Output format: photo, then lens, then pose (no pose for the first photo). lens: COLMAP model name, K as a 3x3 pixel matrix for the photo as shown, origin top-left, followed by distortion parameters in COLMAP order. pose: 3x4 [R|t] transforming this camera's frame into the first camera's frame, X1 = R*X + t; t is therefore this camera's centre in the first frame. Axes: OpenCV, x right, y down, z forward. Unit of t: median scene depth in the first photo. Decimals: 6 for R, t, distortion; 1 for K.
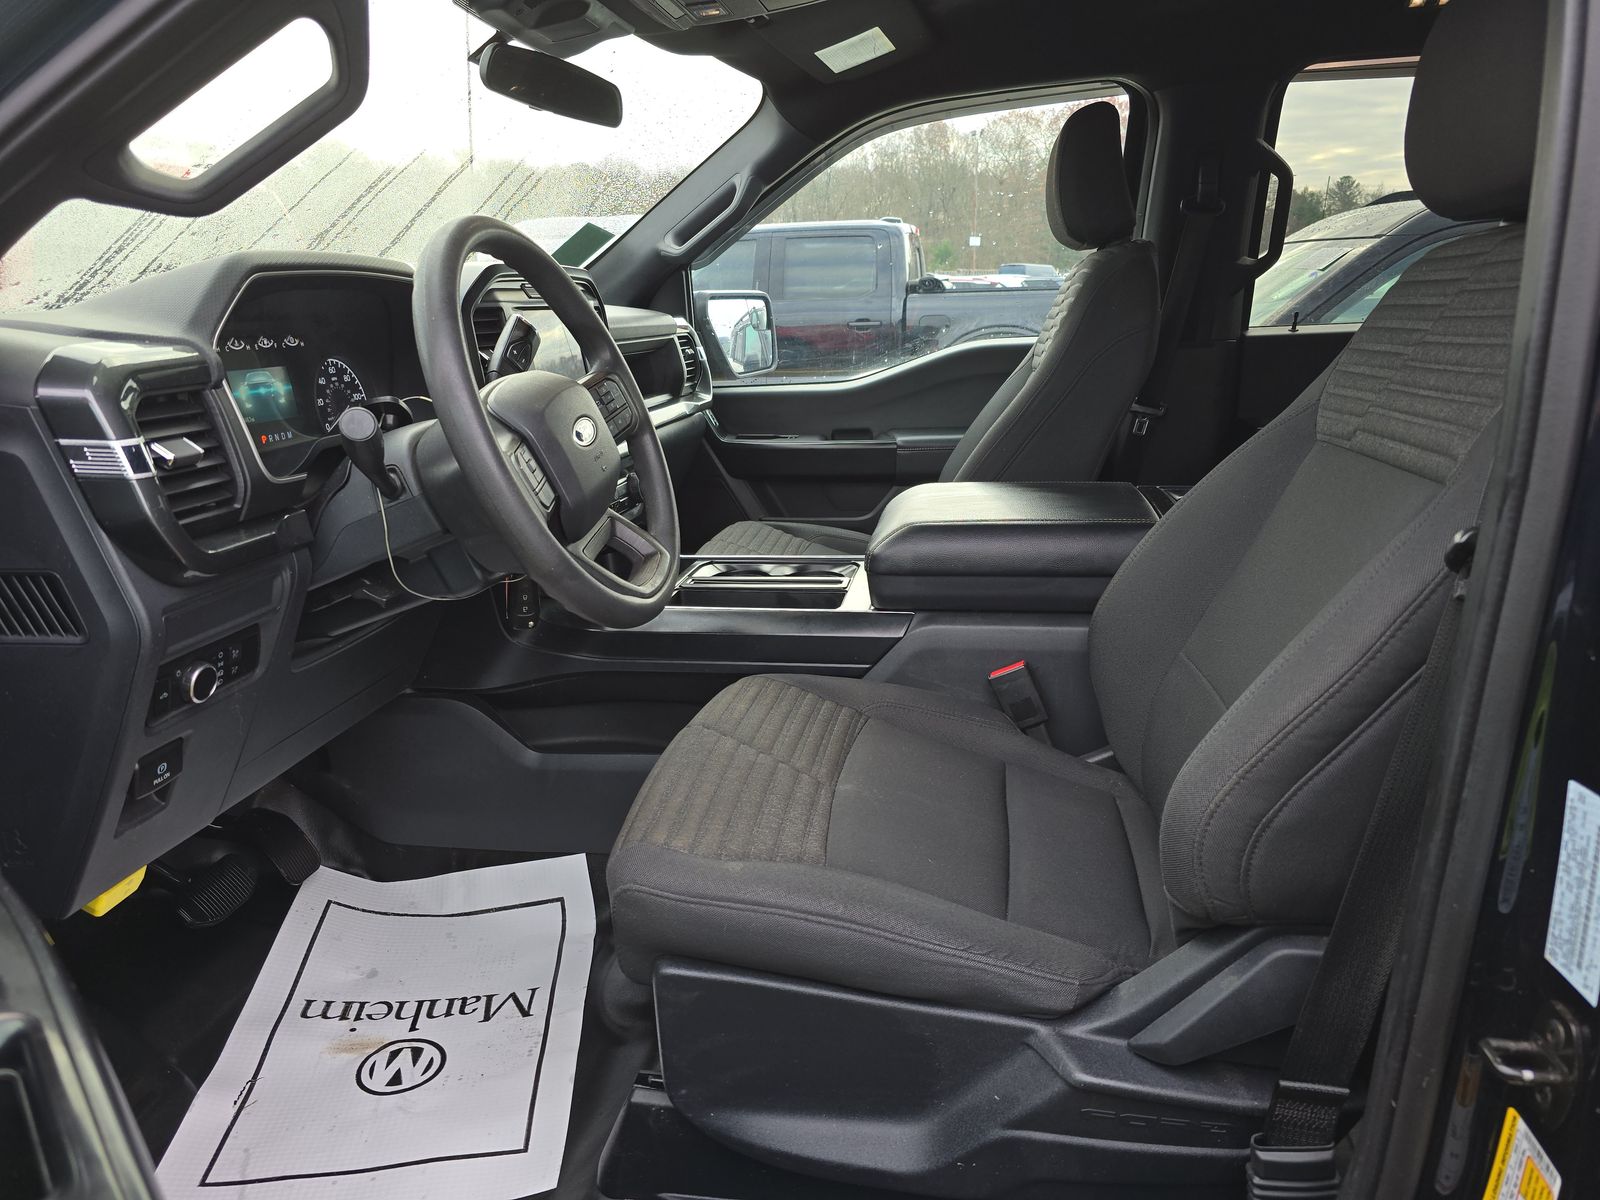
lens RADIAL K [[1080.6, 0, 804.4], [0, 1080.6, 597.2], [0, 0, 1]] dist [0.045234, -0.043016]
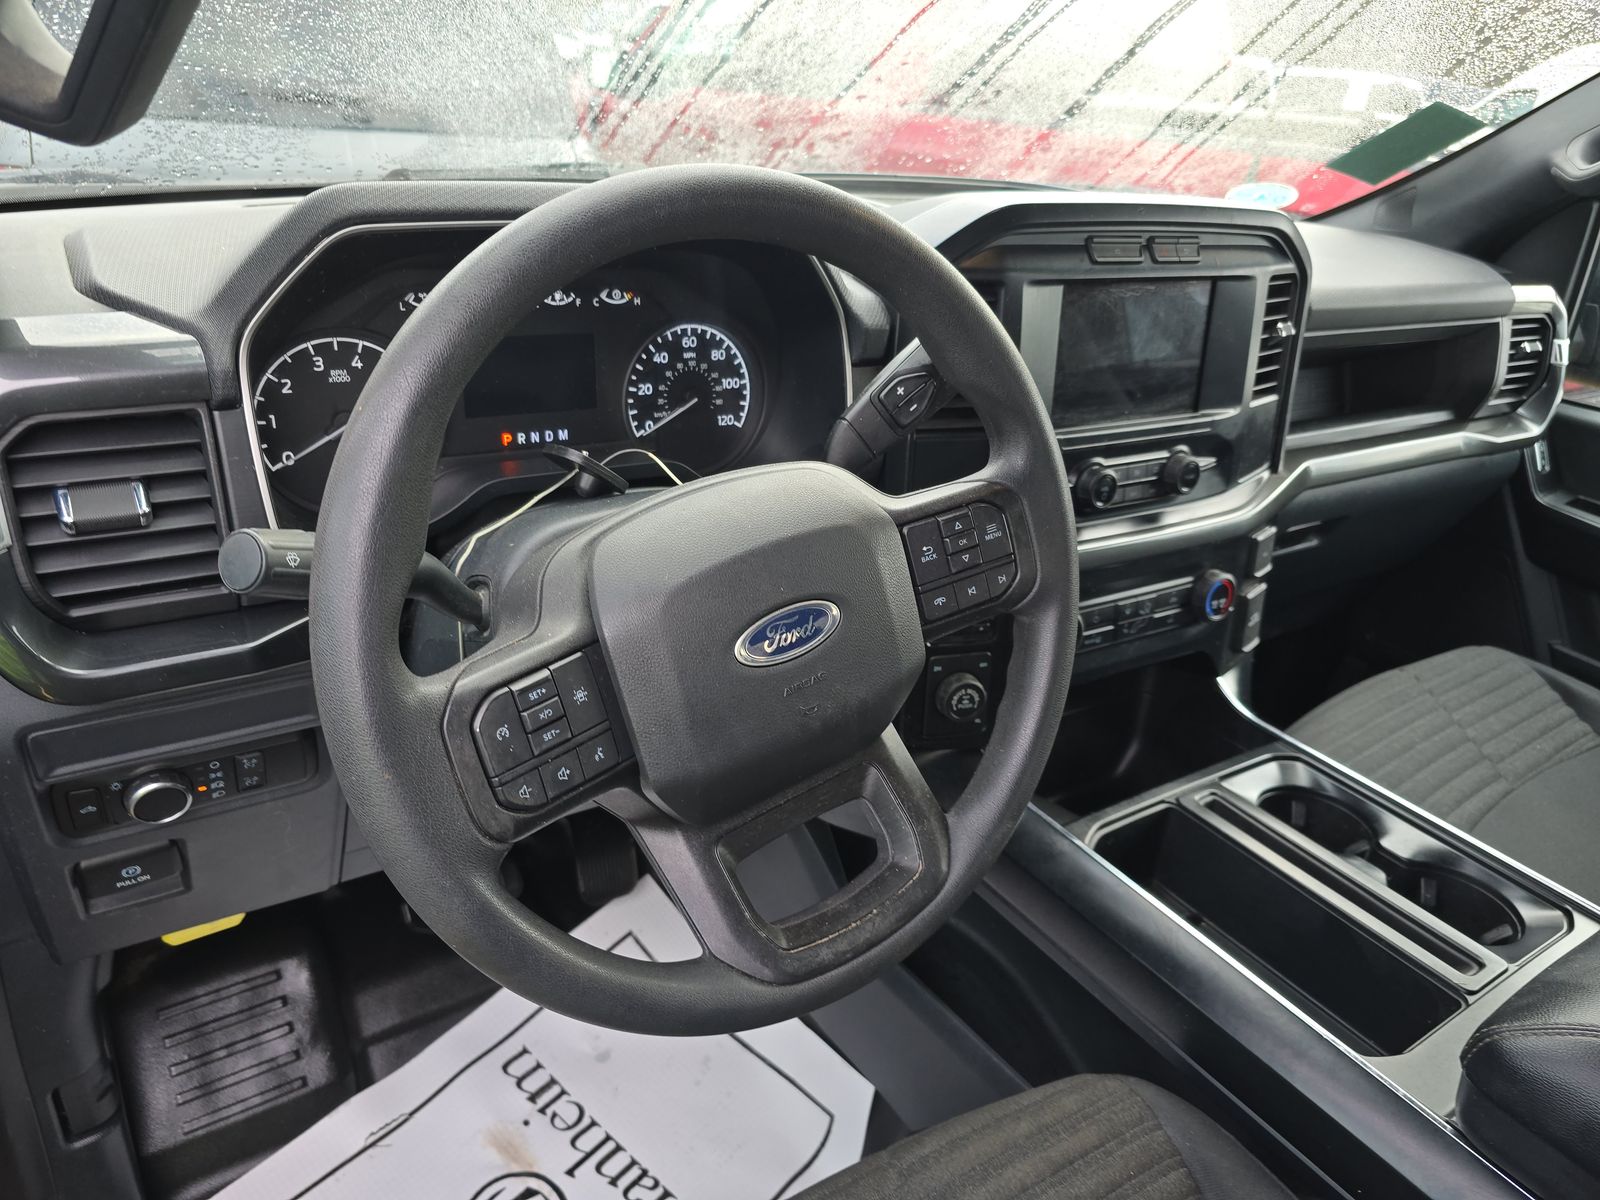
lens RADIAL K [[1080.6, 0, 804.4], [0, 1080.6, 597.2], [0, 0, 1]] dist [0.045234, -0.043016]
pose [[0.673629, 0.396344, -0.623807, 0.082137], [-0.294211, 0.918091, 0.265612, -0.241725], [0.677985, 0.004607, 0.735061, 0.518183]]
